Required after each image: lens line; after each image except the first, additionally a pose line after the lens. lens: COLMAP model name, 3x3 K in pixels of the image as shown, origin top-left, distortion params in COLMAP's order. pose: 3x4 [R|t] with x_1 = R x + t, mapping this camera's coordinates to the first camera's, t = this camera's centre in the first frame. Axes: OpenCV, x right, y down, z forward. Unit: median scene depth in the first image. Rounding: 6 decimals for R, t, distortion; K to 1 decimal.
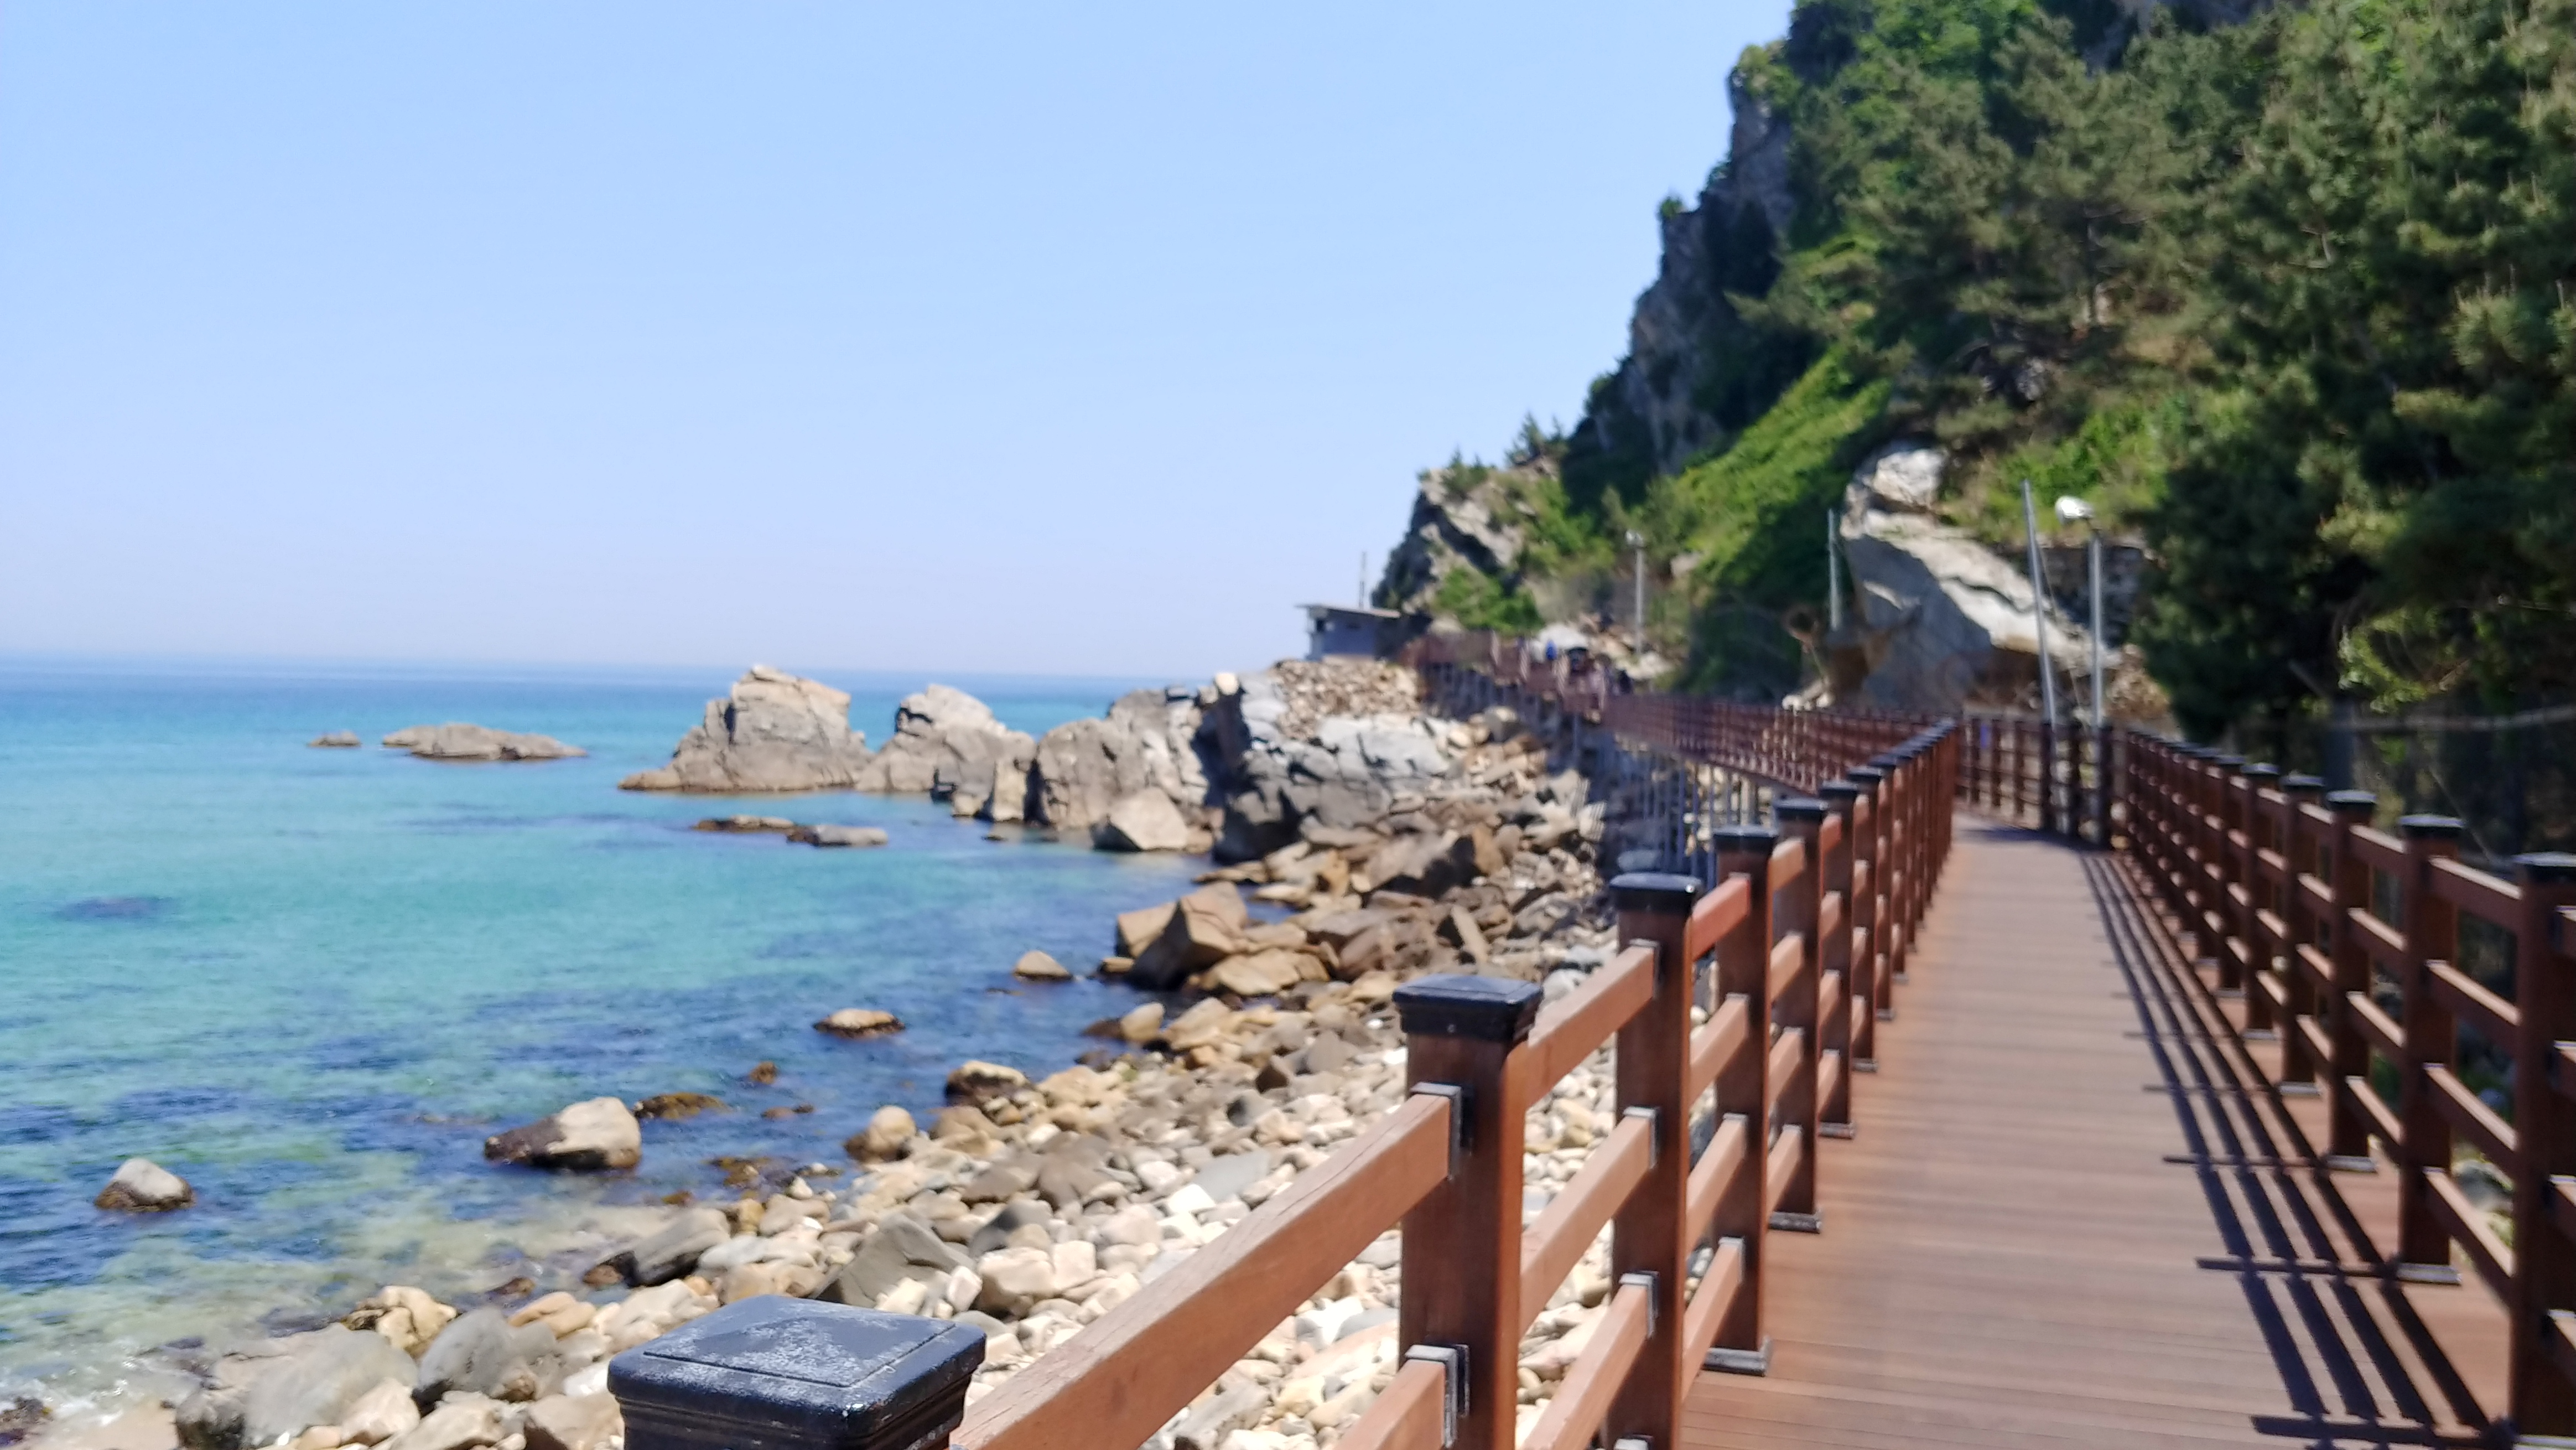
lens RADIAL K [[2232.5, 0, 1172.8], [0, 2232.5, 708.5], [0, 0, 1]] dist [0.007444, -0.087794]
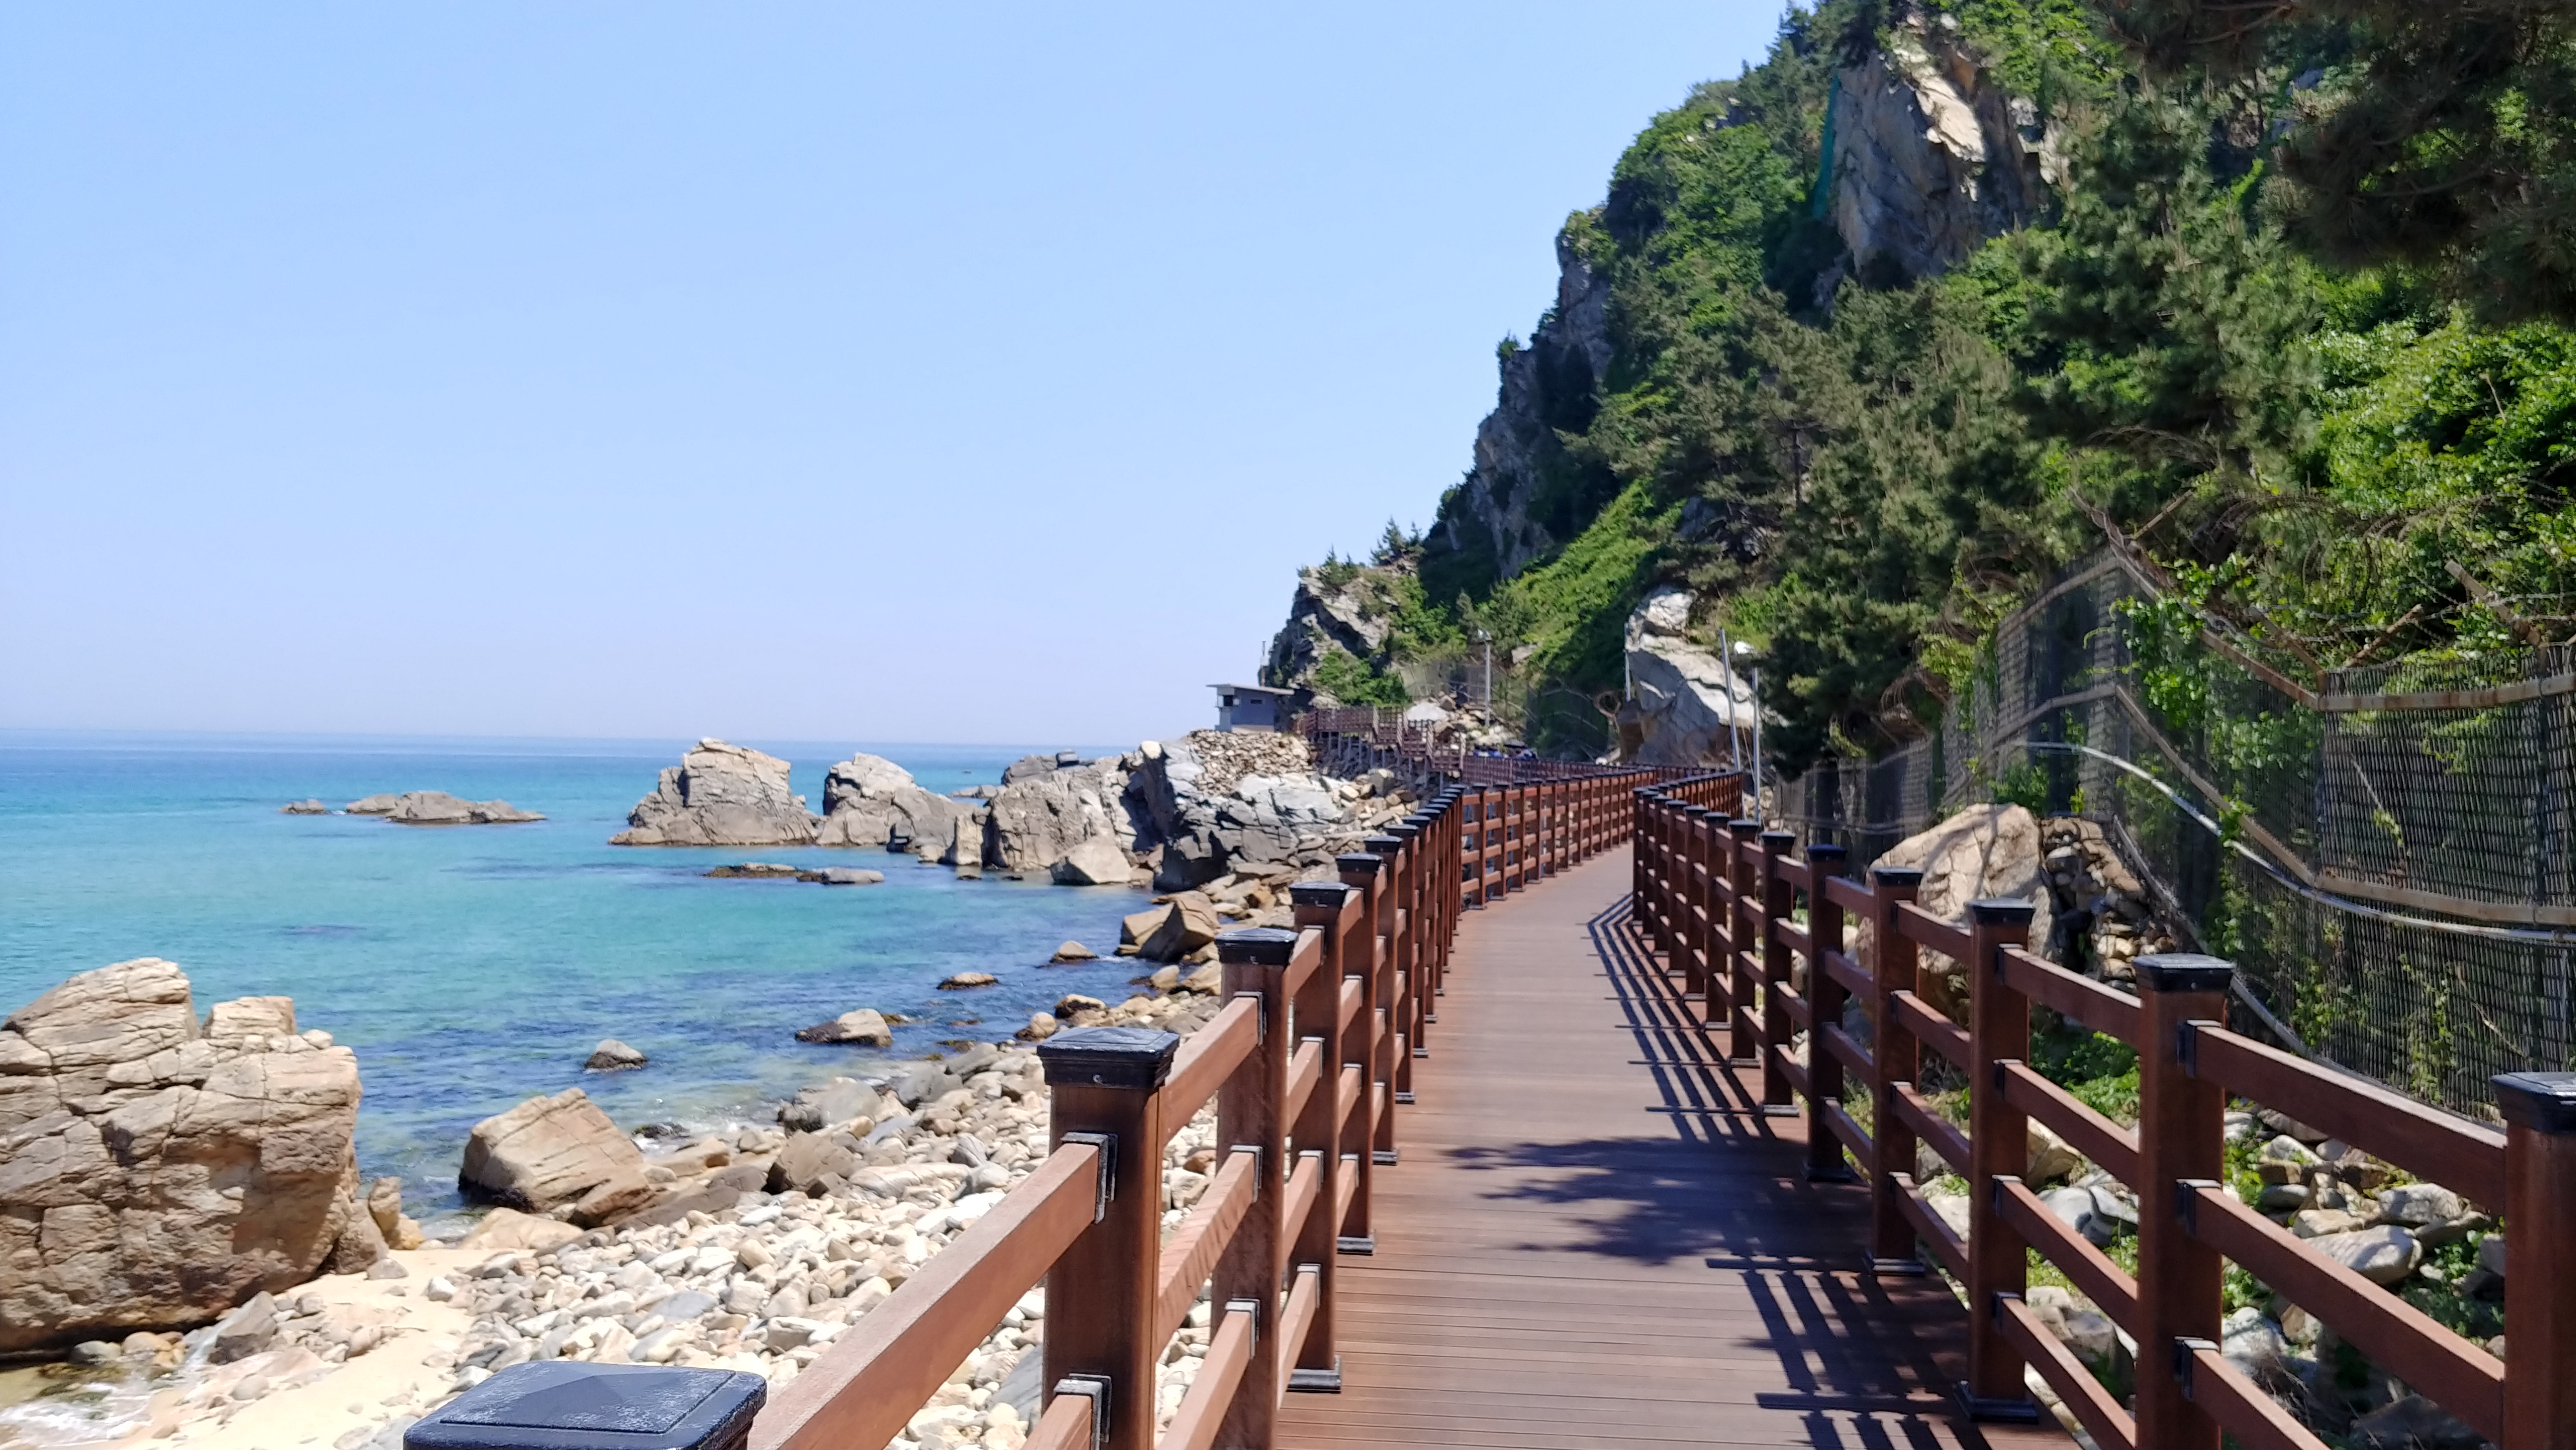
lens RADIAL K [[2199.7, 0, 1288.0], [0, 2199.7, 725.0], [0, 0, 1]] dist [0.258627, -0.000759]
pose [[0.992800, -0.004123, 0.119715, -0.051177], [0.006770, 0.999741, -0.021714, 0.002072], [-0.119595, 0.022368, 0.992571, -0.219313]]
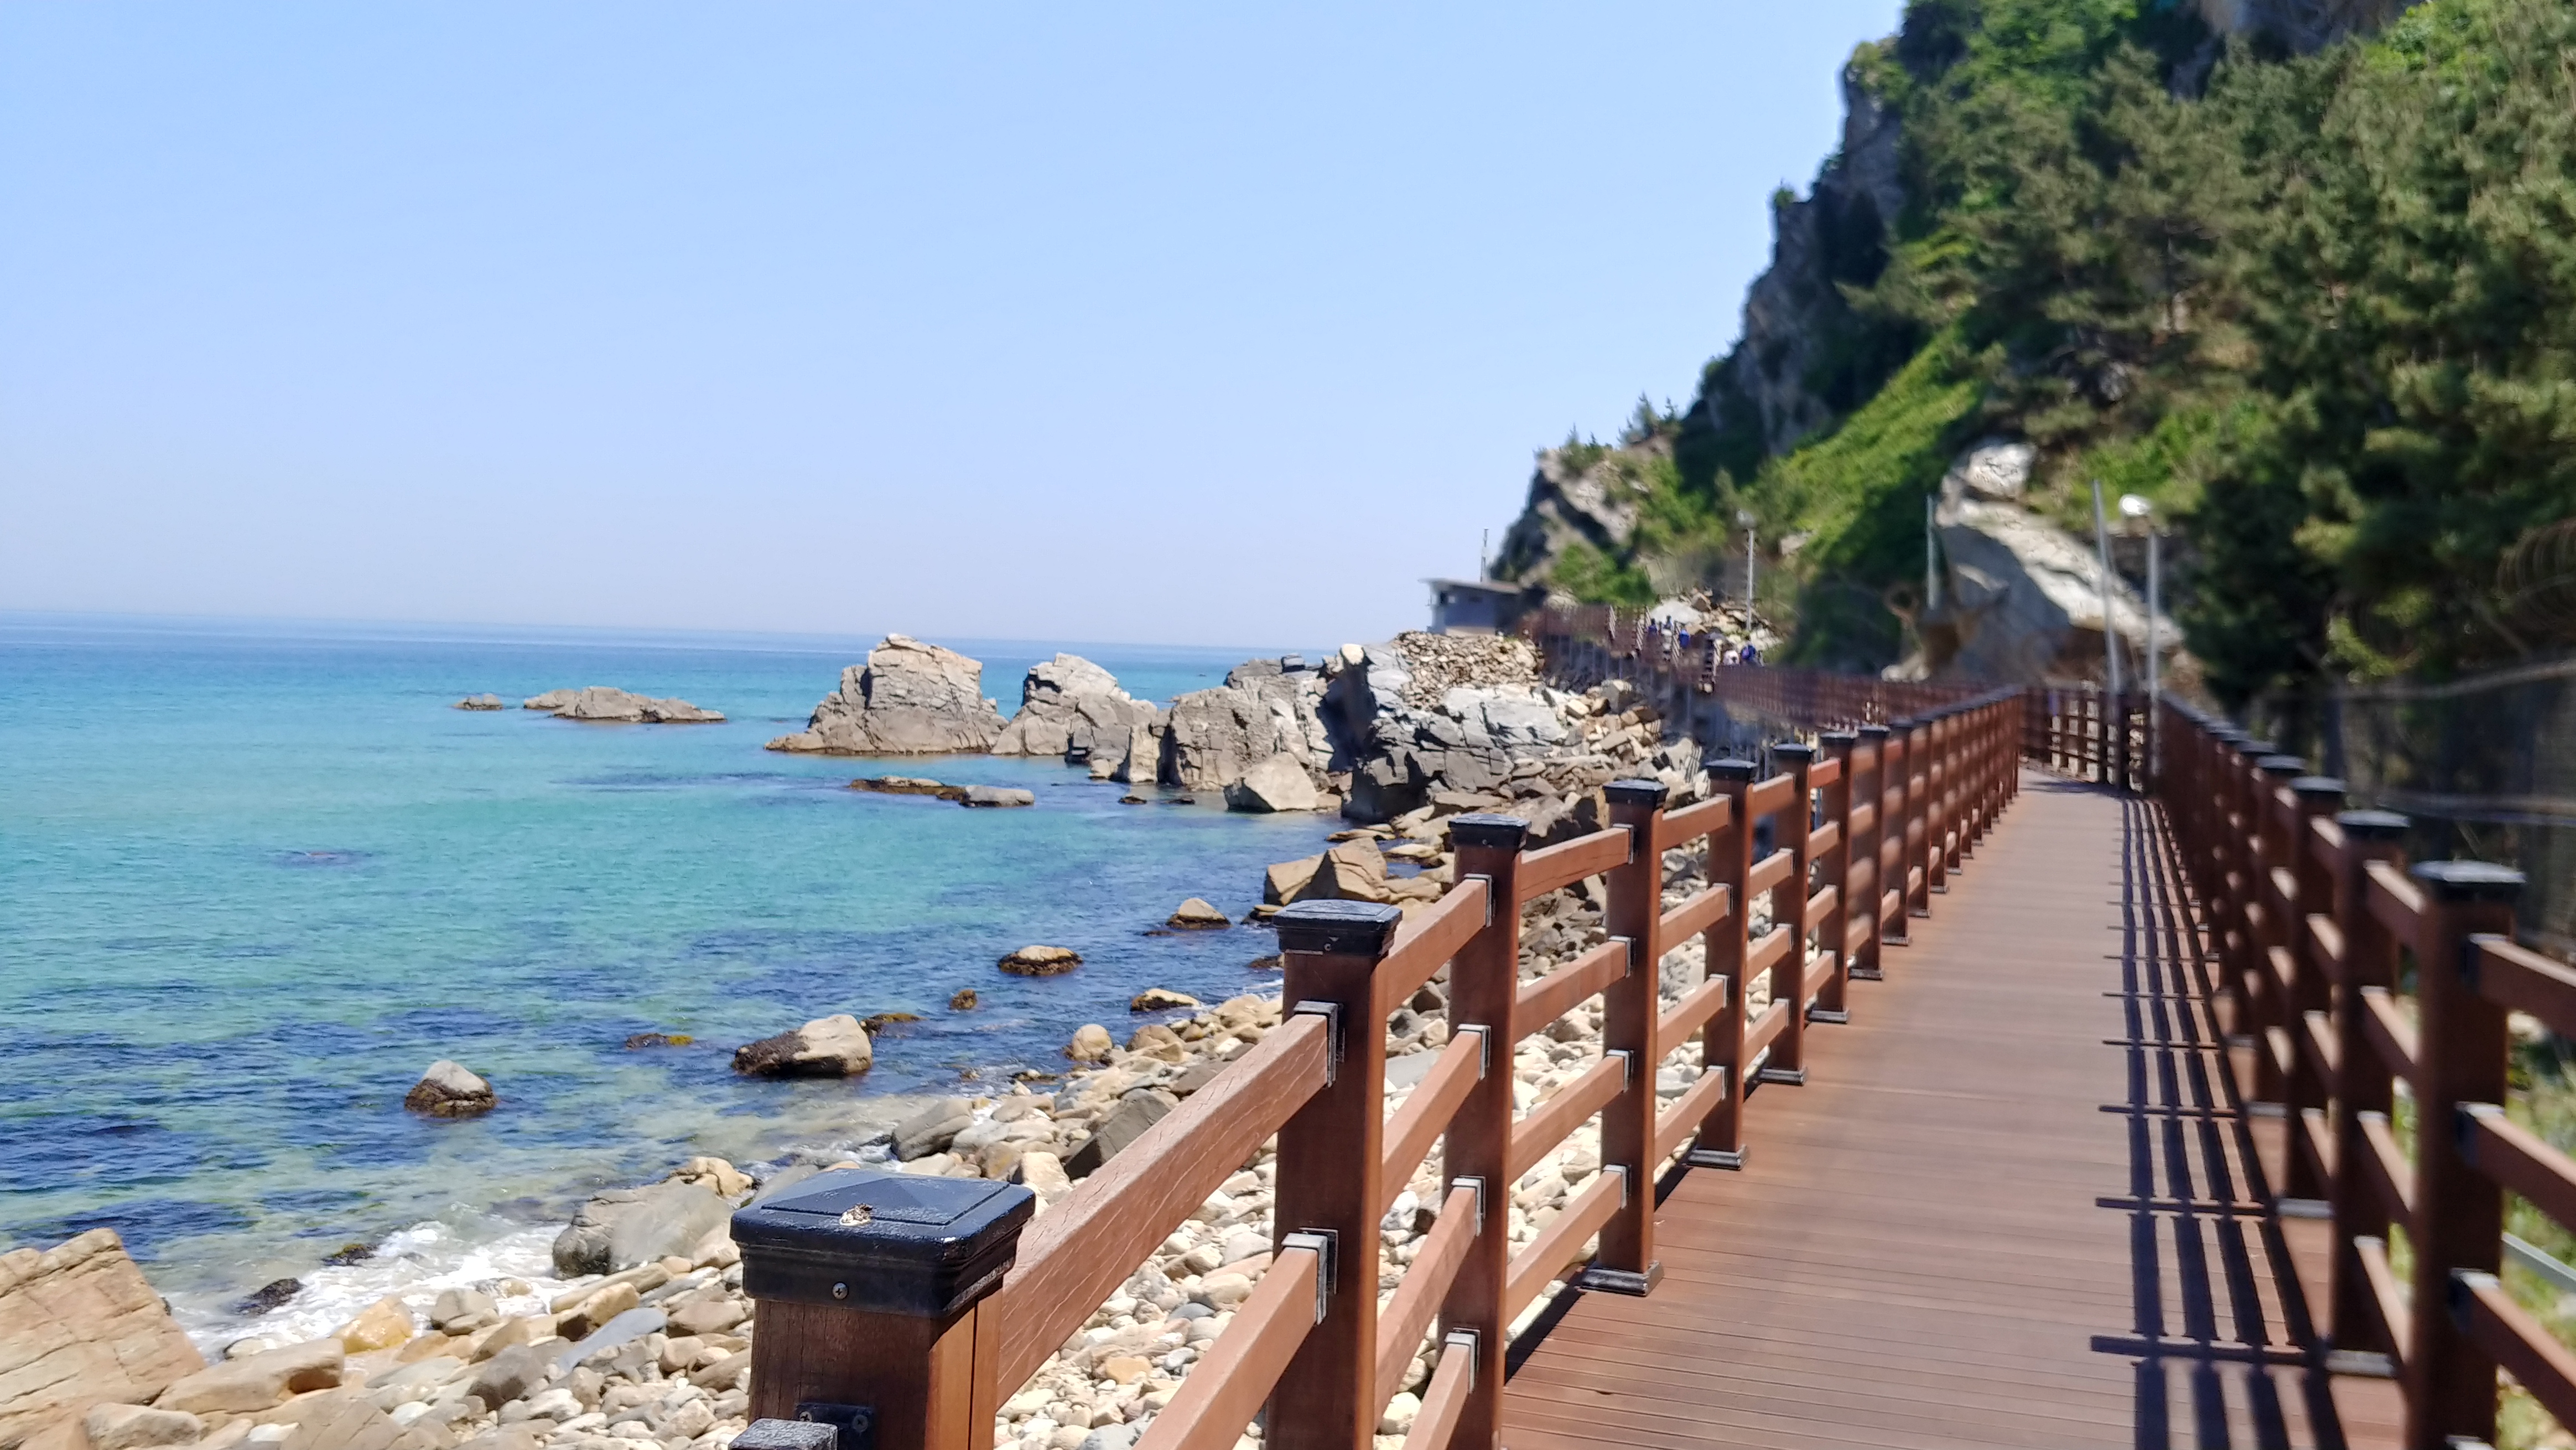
lens RADIAL K [[2222.7, 0, 1288.0], [0, 2222.7, 725.0], [0, 0, 1]] dist [0.008773, -0.004874]
pose [[0.999966, 0.007461, 0.003611, -0.010995], [-0.007534, 0.999756, 0.020775, 0.000762], [-0.003455, -0.020801, 0.999778, -0.044966]]
